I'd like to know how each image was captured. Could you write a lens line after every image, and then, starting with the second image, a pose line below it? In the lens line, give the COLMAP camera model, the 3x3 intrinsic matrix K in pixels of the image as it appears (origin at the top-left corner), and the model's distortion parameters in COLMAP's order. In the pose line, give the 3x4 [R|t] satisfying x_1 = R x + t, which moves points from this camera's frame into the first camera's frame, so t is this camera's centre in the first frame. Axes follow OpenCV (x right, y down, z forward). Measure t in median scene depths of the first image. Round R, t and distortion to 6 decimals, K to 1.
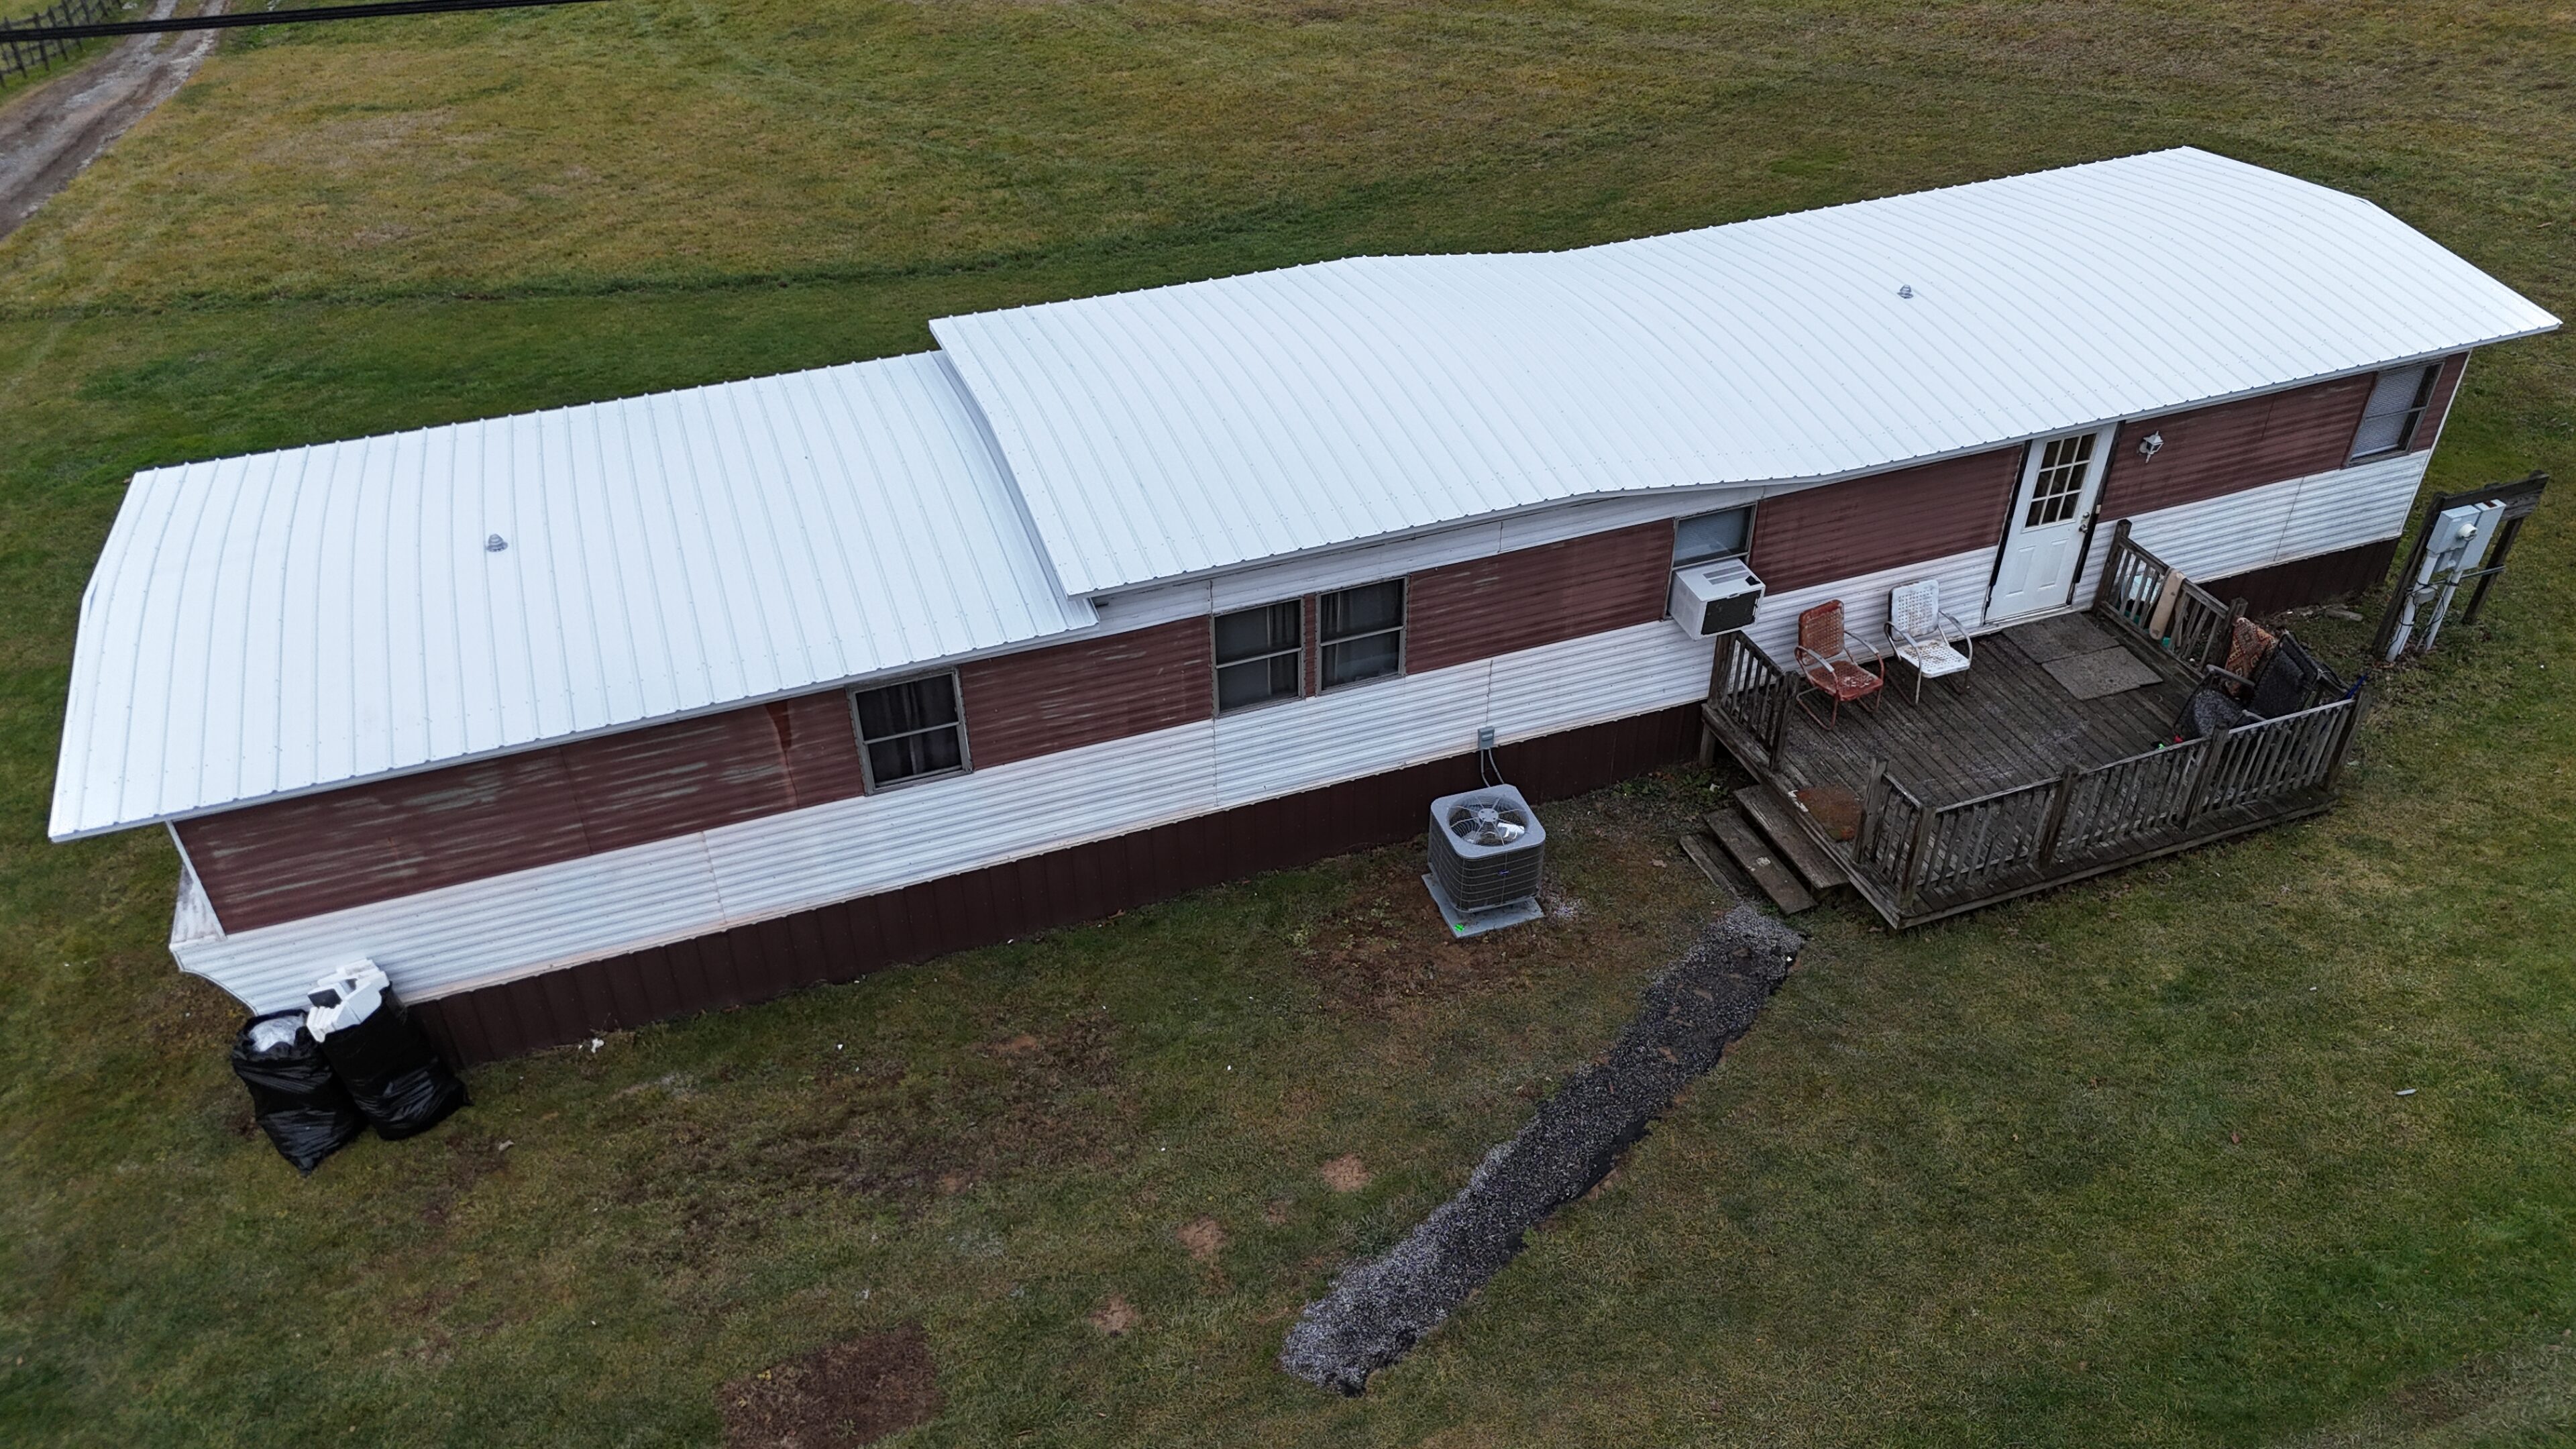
lens RADIAL K [[1924.1, 0, 1288.0], [0, 1924.1, 724.5], [0, 0, 1]] dist [0.075228, -0.068752]
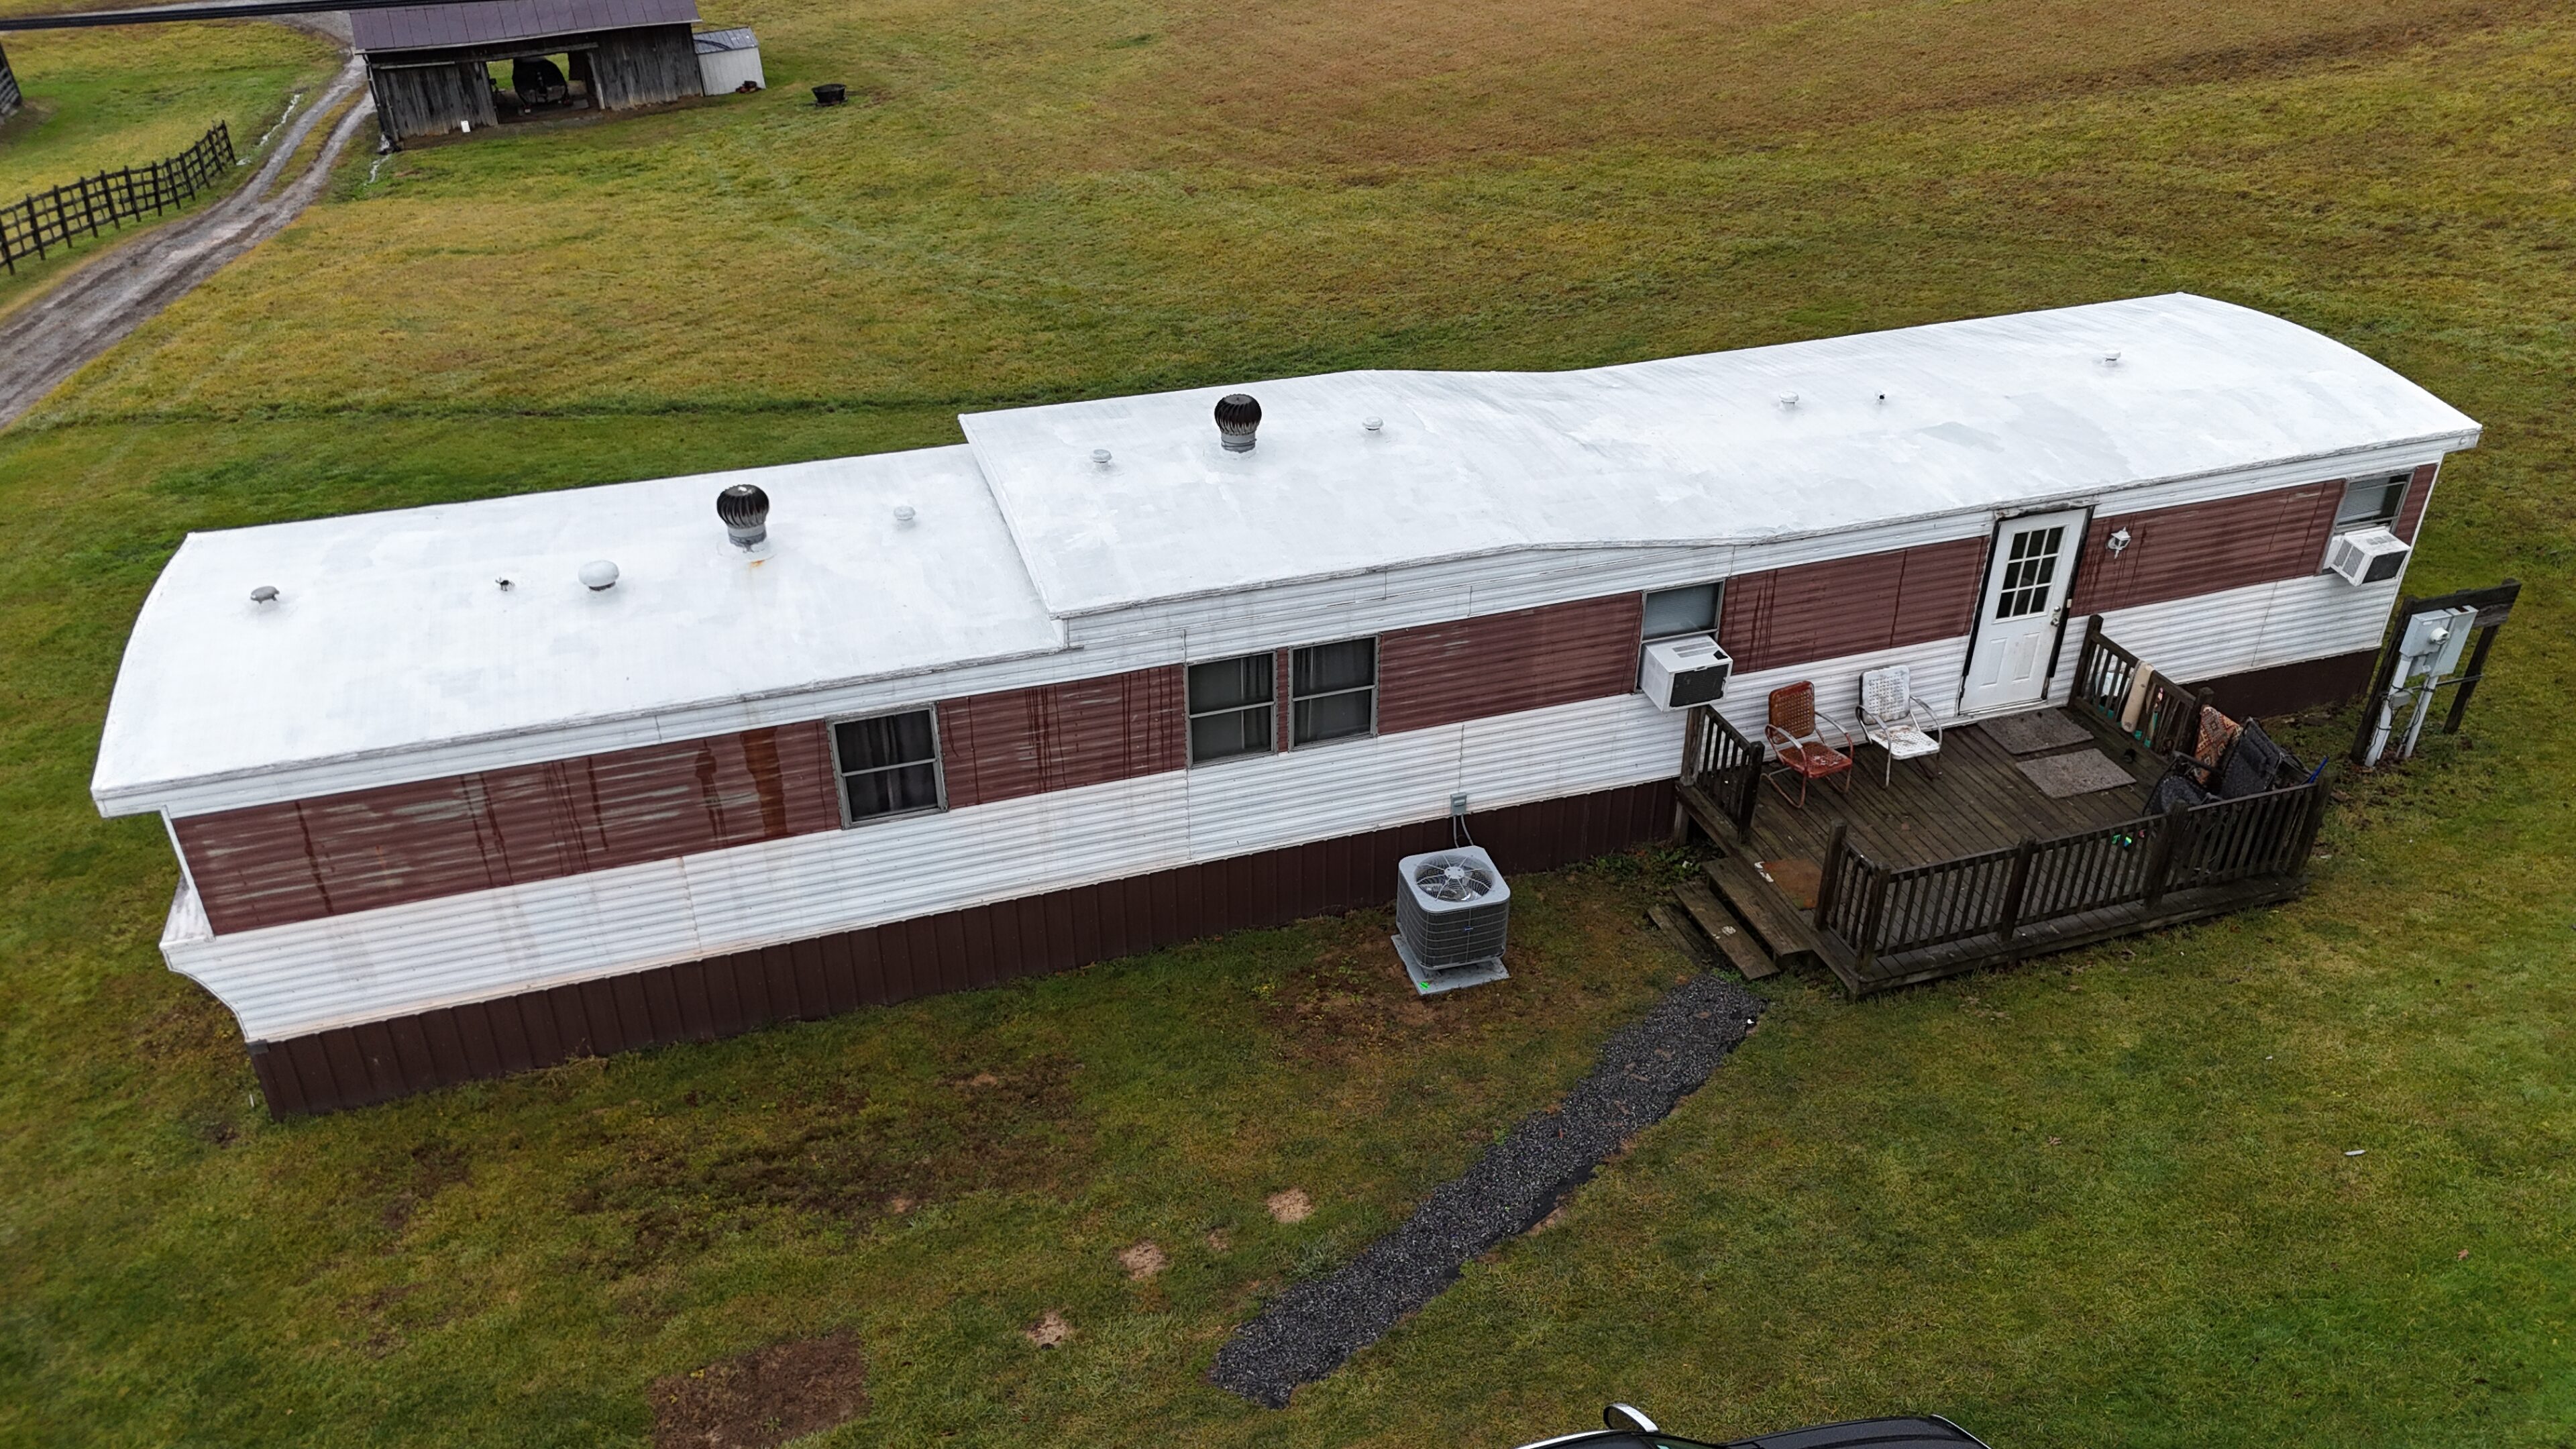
lens RADIAL K [[1924.1, 0, 1288.0], [0, 1924.1, 724.5], [0, 0, 1]] dist [0.075228, -0.068752]
pose [[0.999182, 0.026459, -0.030576, 0.044140], [-0.029227, 0.995146, -0.093969, 0.065279], [0.027941, 0.094785, 0.995106, -0.019641]]
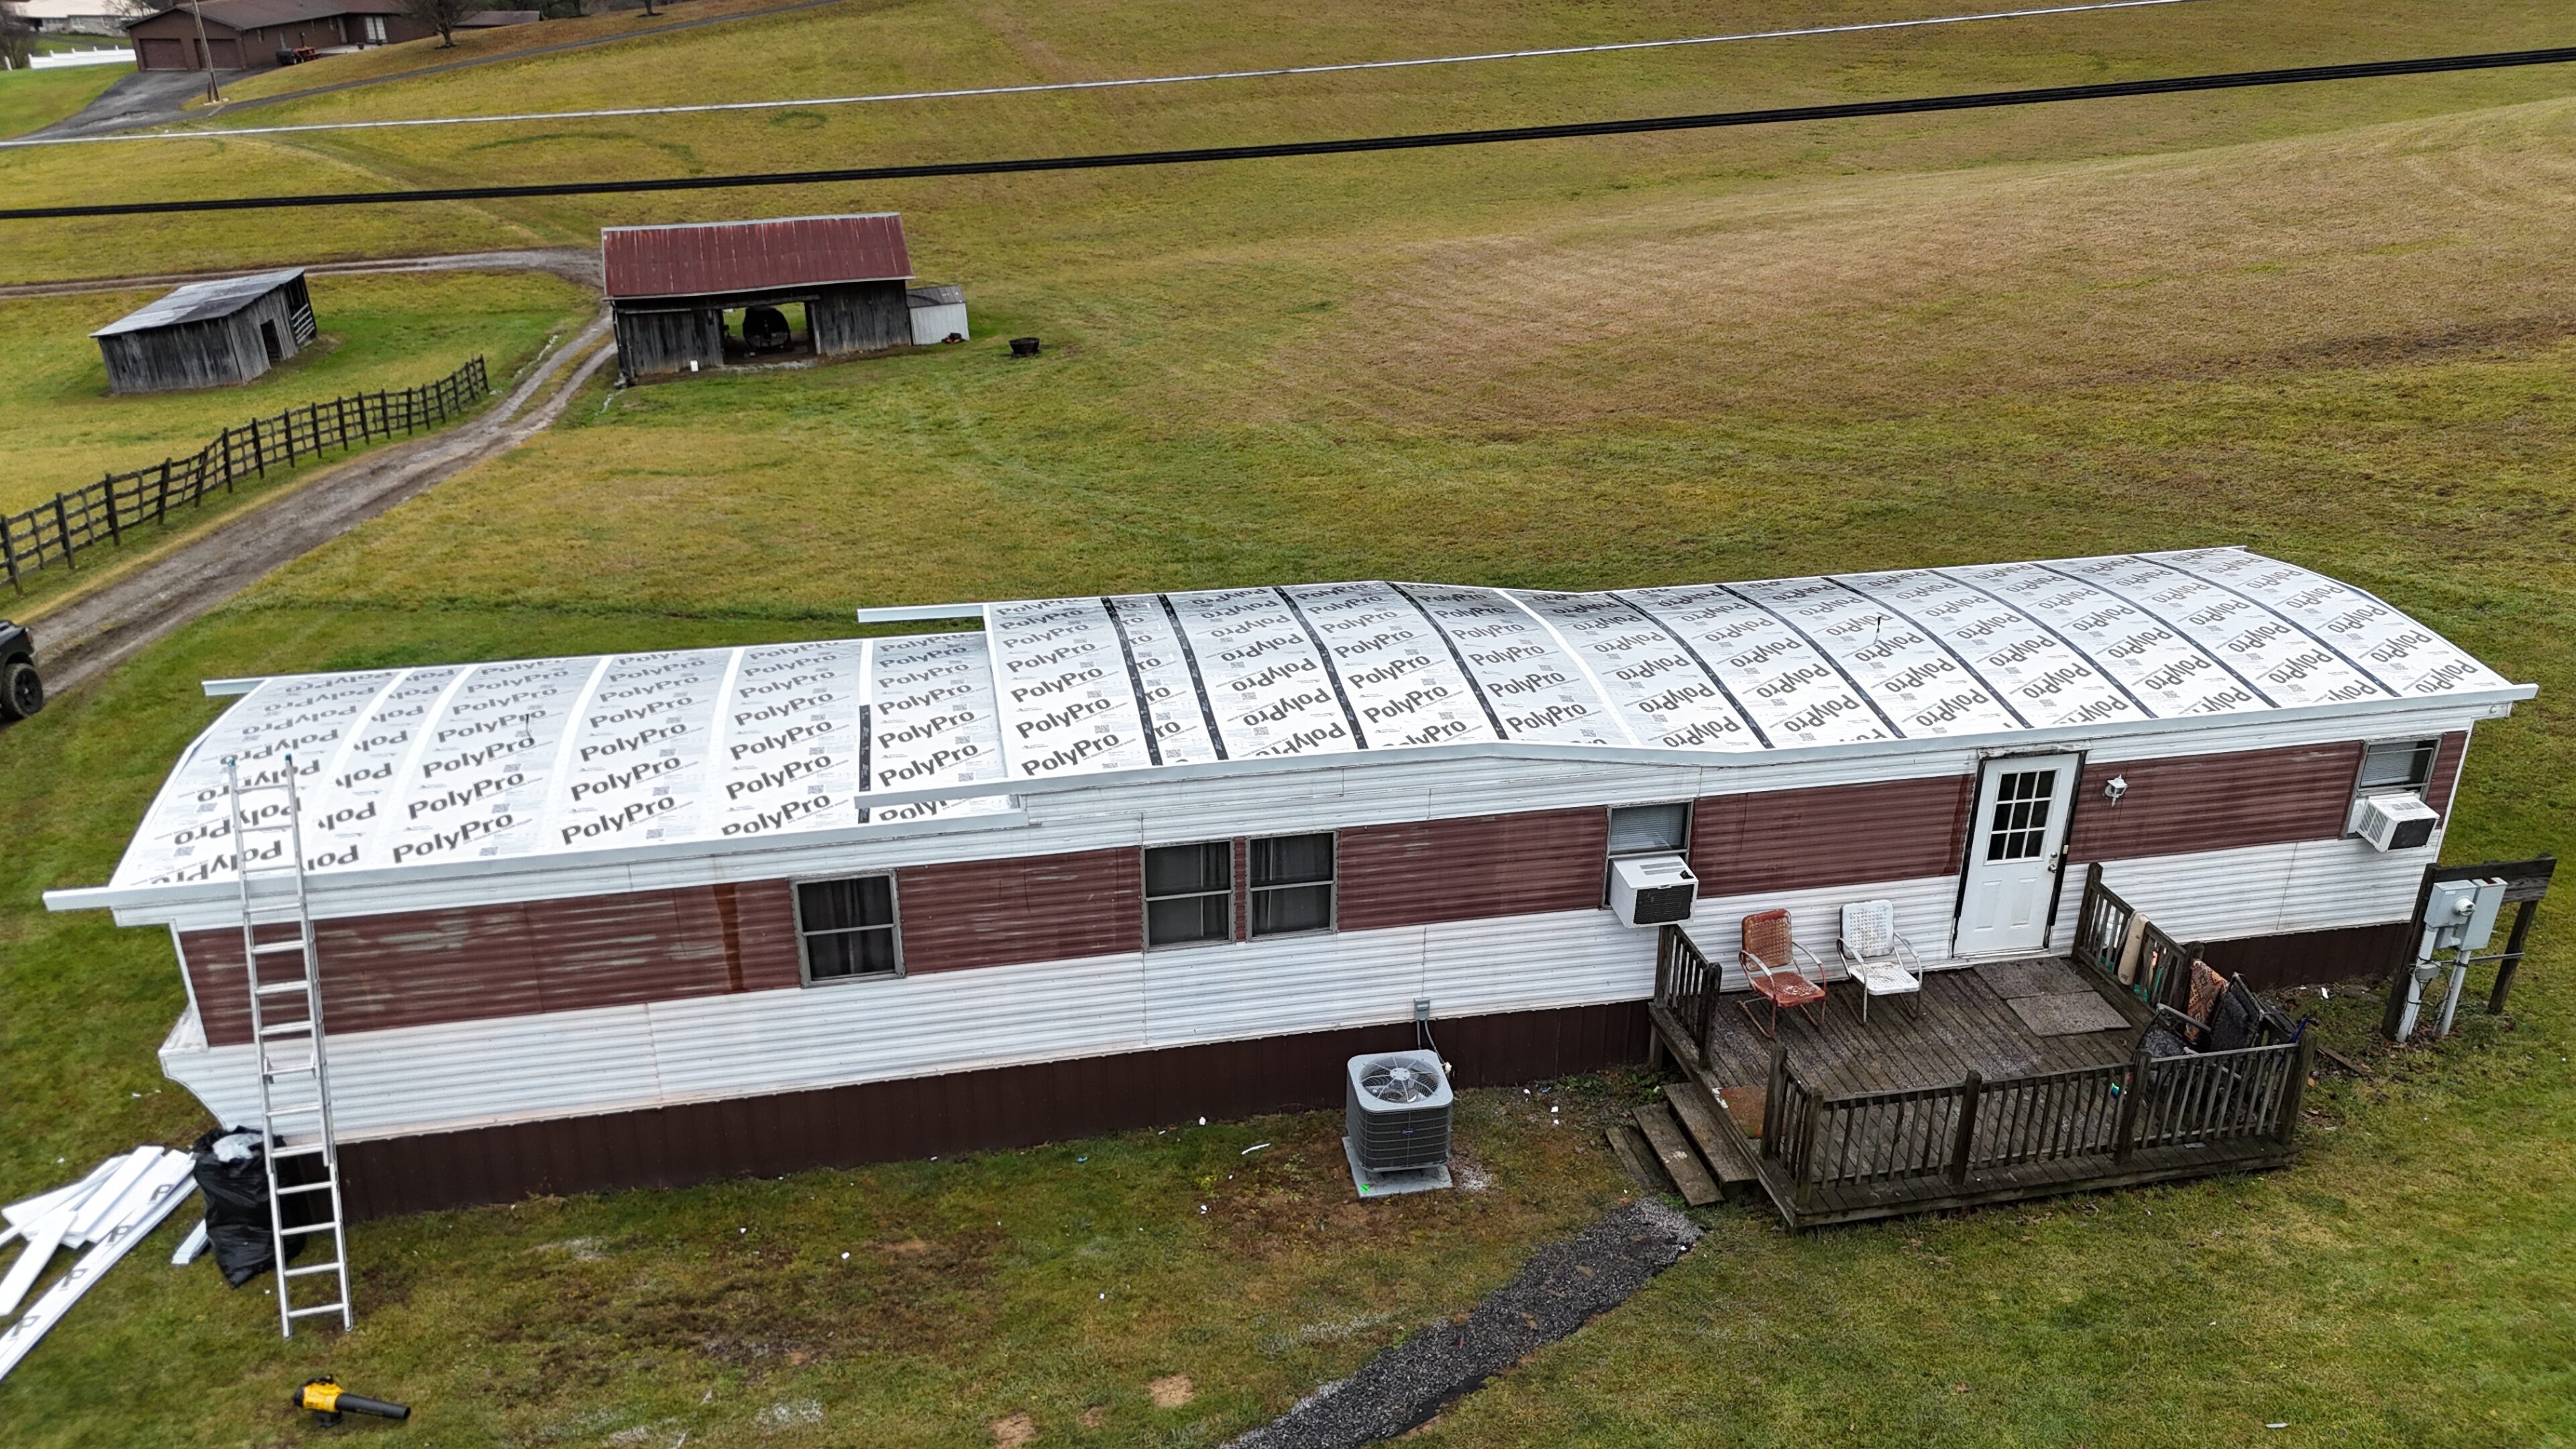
lens RADIAL K [[1924.1, 0, 1288.0], [0, 1924.1, 724.5], [0, 0, 1]] dist [0.075228, -0.068752]
pose [[0.987482, 0.072443, -0.140111, 0.170392], [-0.101912, 0.971014, -0.216210, 0.091342], [0.120387, 0.227782, 0.966241, -0.031229]]
